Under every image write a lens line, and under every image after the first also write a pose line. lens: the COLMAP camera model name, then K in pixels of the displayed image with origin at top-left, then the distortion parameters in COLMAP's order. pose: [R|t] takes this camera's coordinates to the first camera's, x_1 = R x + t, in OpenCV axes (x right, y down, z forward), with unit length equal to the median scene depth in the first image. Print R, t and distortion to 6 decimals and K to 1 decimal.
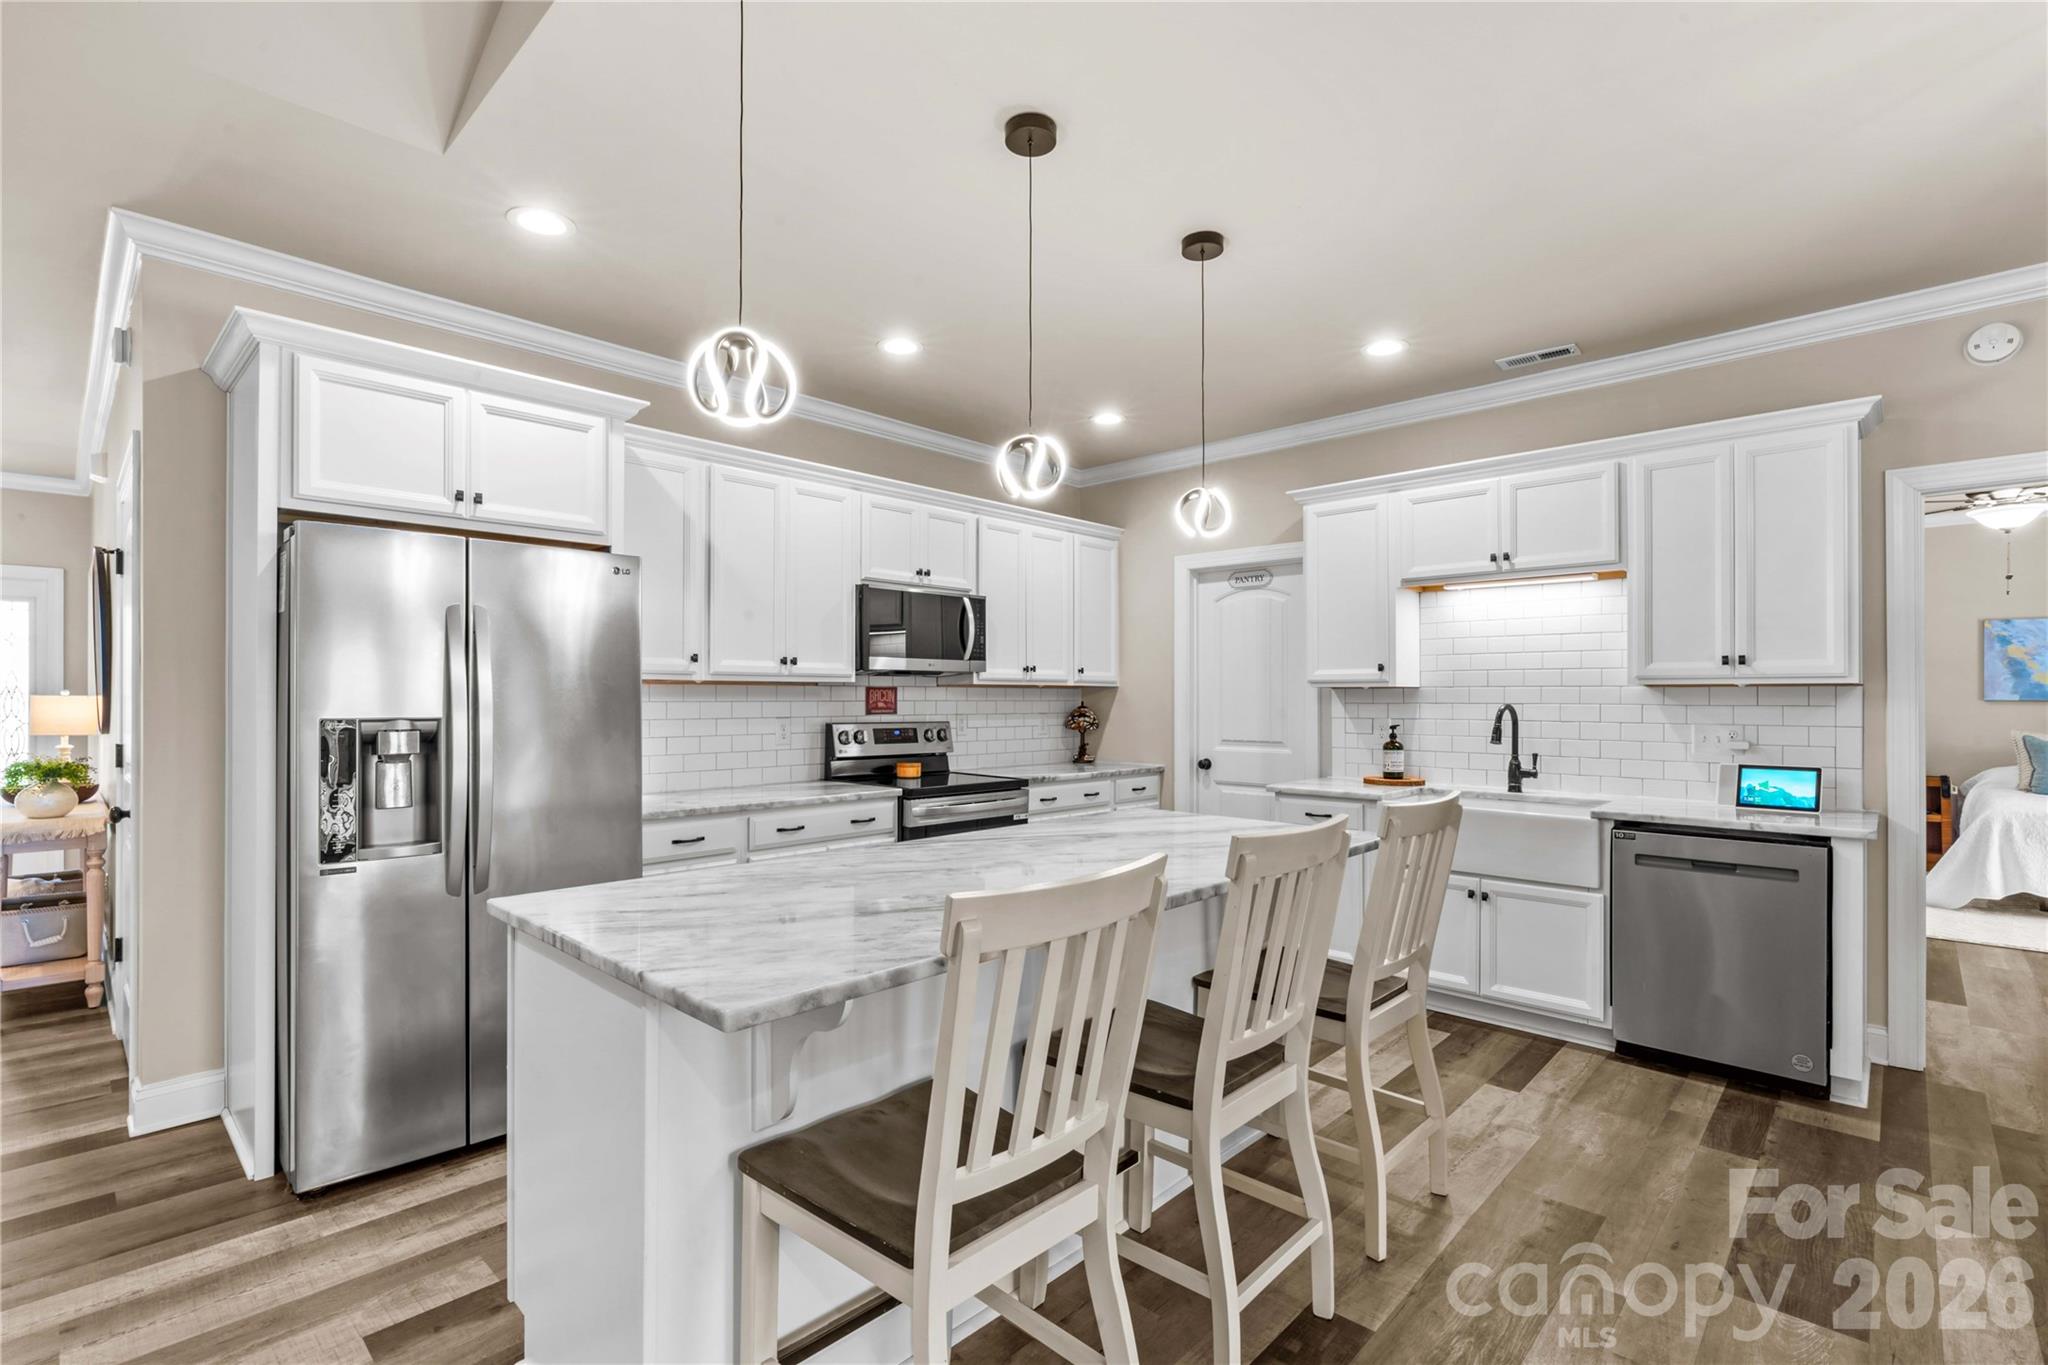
lens RADIAL K [[942.5, 0, 1018.6], [0, 942.5, 690.4], [0, 0, 1]] dist [-0.017684, 0.006977]
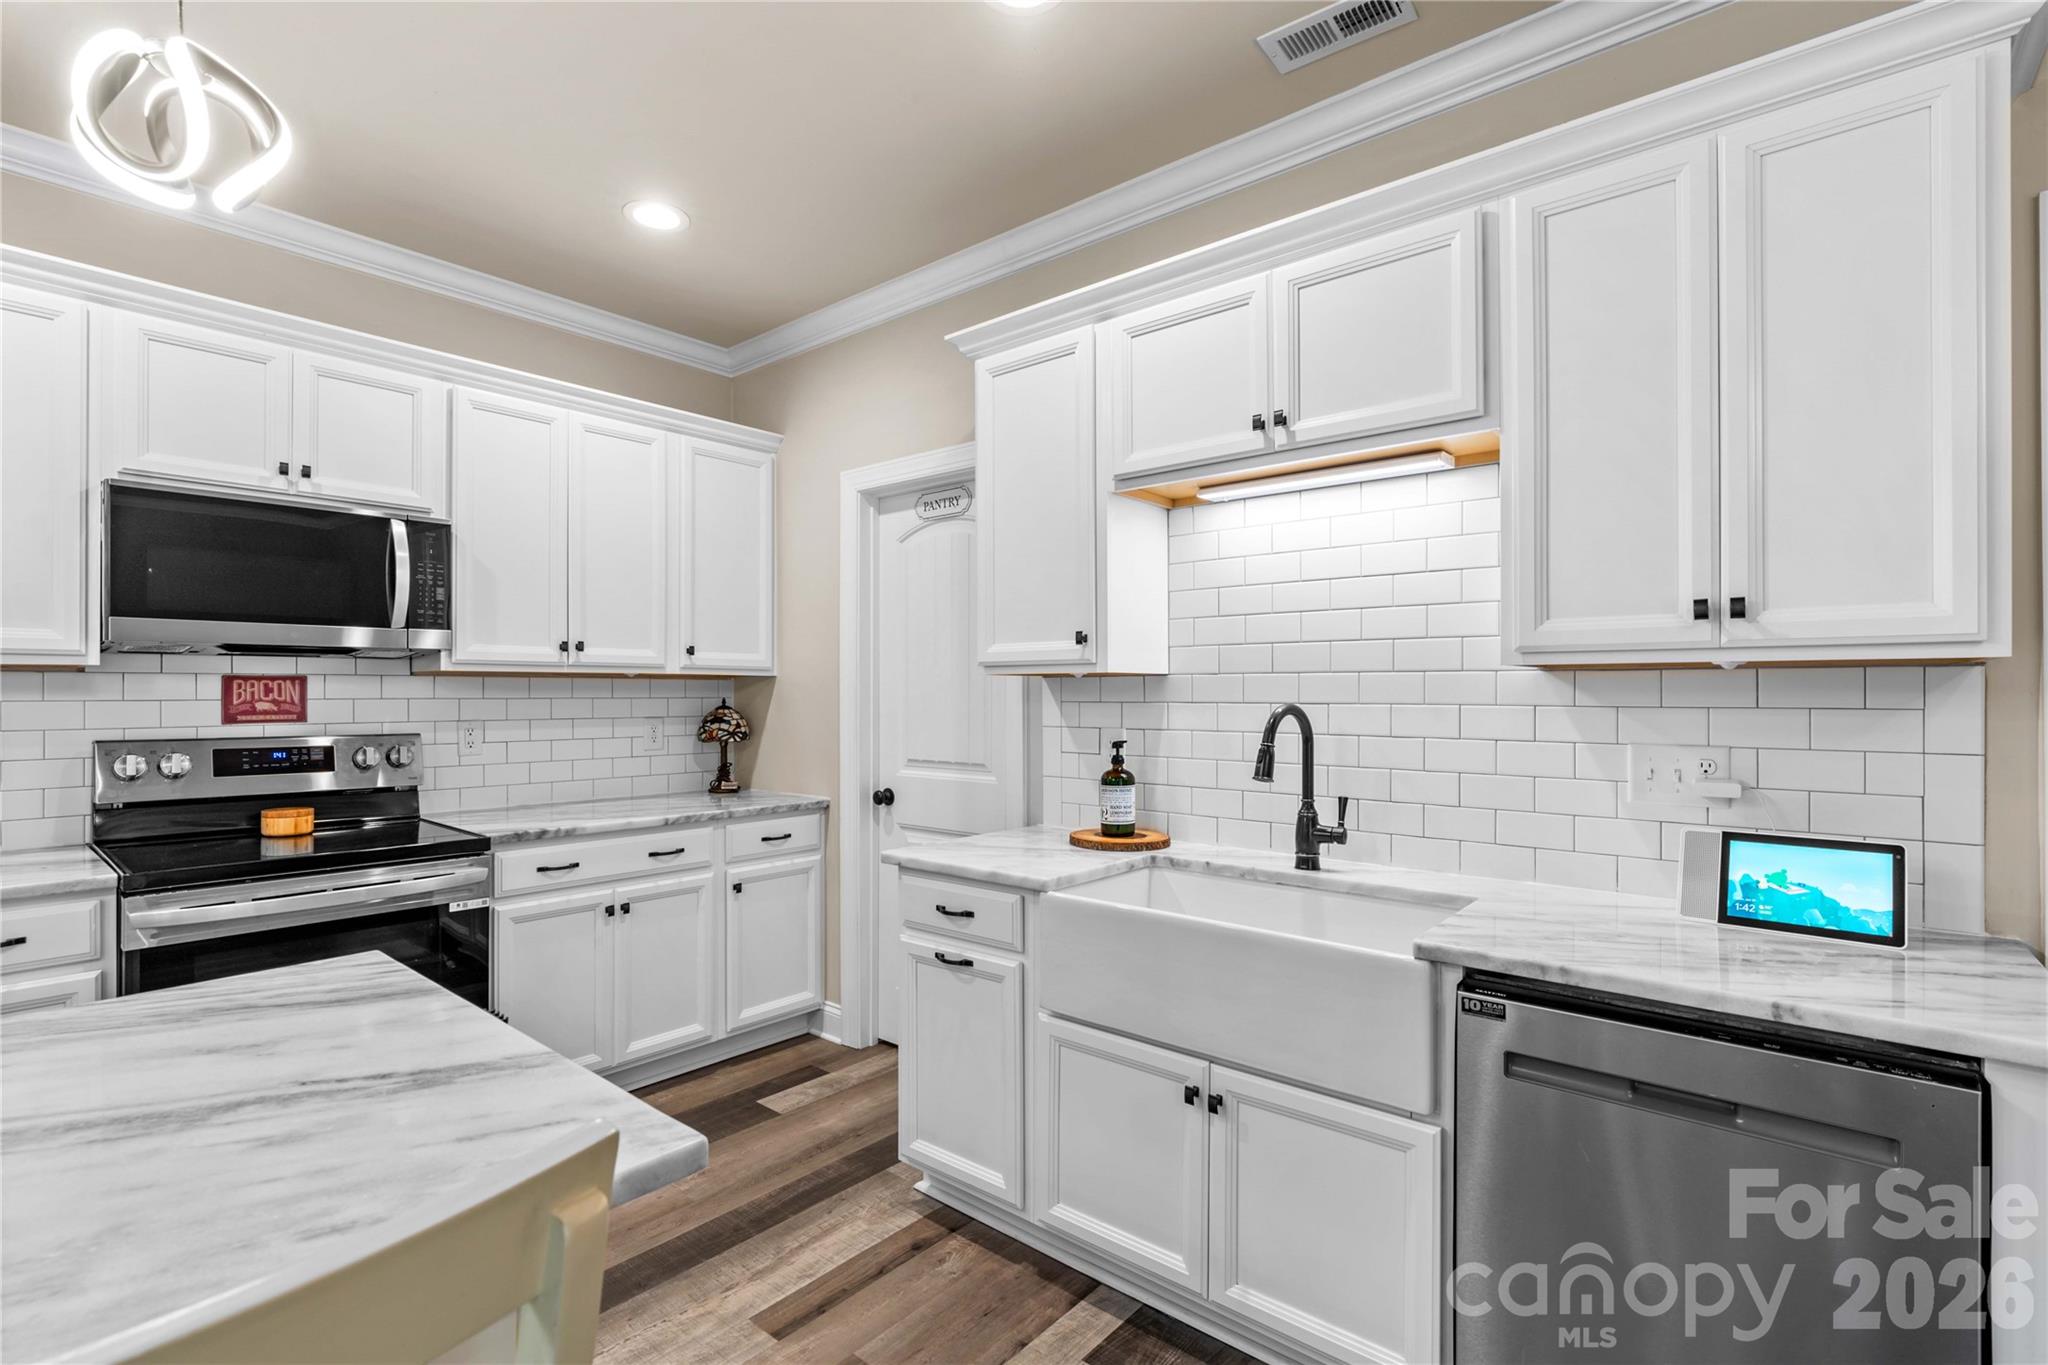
lens RADIAL K [[942.5, 0, 1018.8], [0, 942.5, 687.7], [0, 0, 1]] dist [-0.017684, 0.006977]
pose [[0.998371, -0.001990, 0.057014, 0.343781], [0.001778, 0.999991, 0.003771, 0.002866], [-0.057021, -0.003664, 0.998366, 0.487072]]
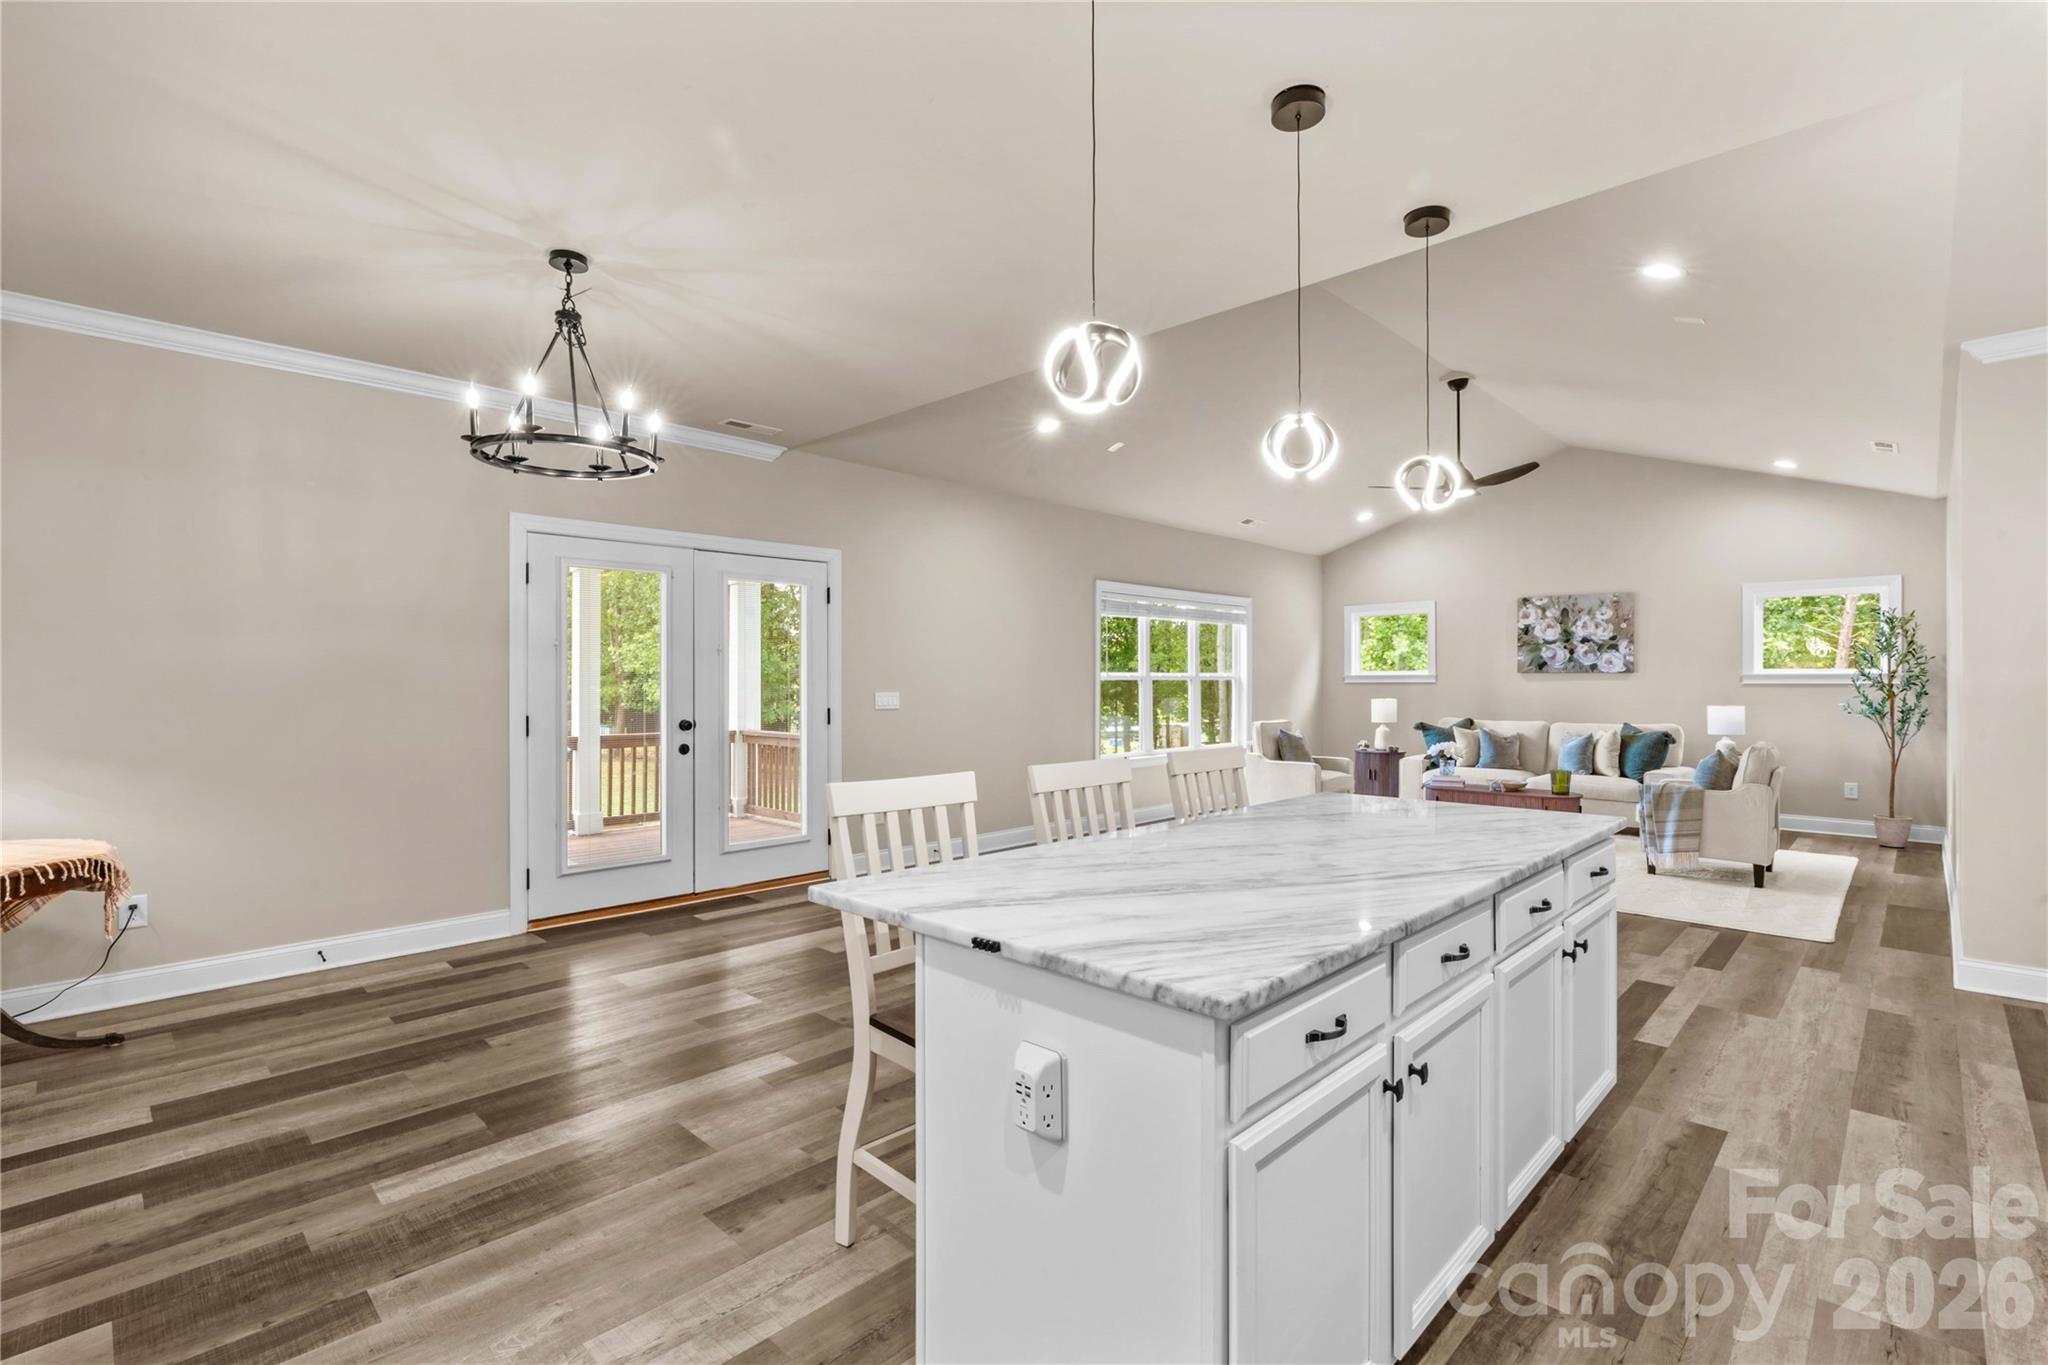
lens RADIAL K [[942.5, 0, 1021.5], [0, 942.5, 674.4], [0, 0, 1]] dist [-0.017684, 0.006977]
pose [[-0.999905, -0.002659, 0.013537, 0.170352], [-0.002806, 0.999937, -0.010873, 0.008782], [-0.013507, -0.010910, -0.999849, 1.178987]]
